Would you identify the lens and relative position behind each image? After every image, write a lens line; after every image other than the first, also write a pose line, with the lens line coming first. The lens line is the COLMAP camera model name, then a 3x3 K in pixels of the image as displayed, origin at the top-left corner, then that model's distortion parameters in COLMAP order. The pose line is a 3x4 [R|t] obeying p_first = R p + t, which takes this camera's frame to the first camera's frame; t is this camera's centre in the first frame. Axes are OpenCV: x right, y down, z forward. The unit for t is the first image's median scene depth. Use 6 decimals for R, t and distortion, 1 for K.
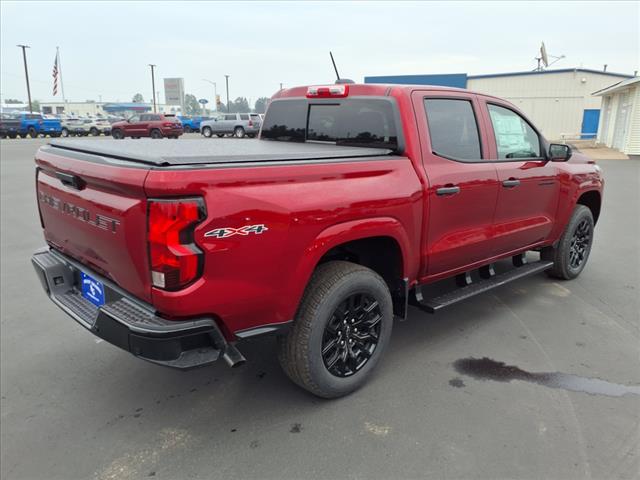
lens RADIAL K [[515.3, 0, 320.0], [0, 515.3, 240.0], [0, 0, 1]] dist [0.074630, -0.103499]
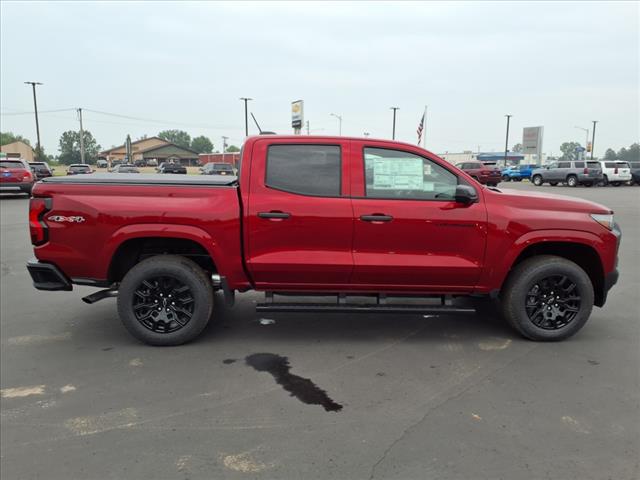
lens RADIAL K [[515.3, 0, 320.0], [0, 515.3, 240.0], [0, 0, 1]] dist [0.074630, -0.103499]
pose [[0.762894, 0.093232, -0.639766, 0.223016], [-0.151118, 0.987851, -0.036245, -0.001525], [0.628614, 0.124331, 0.767715, 0.022404]]
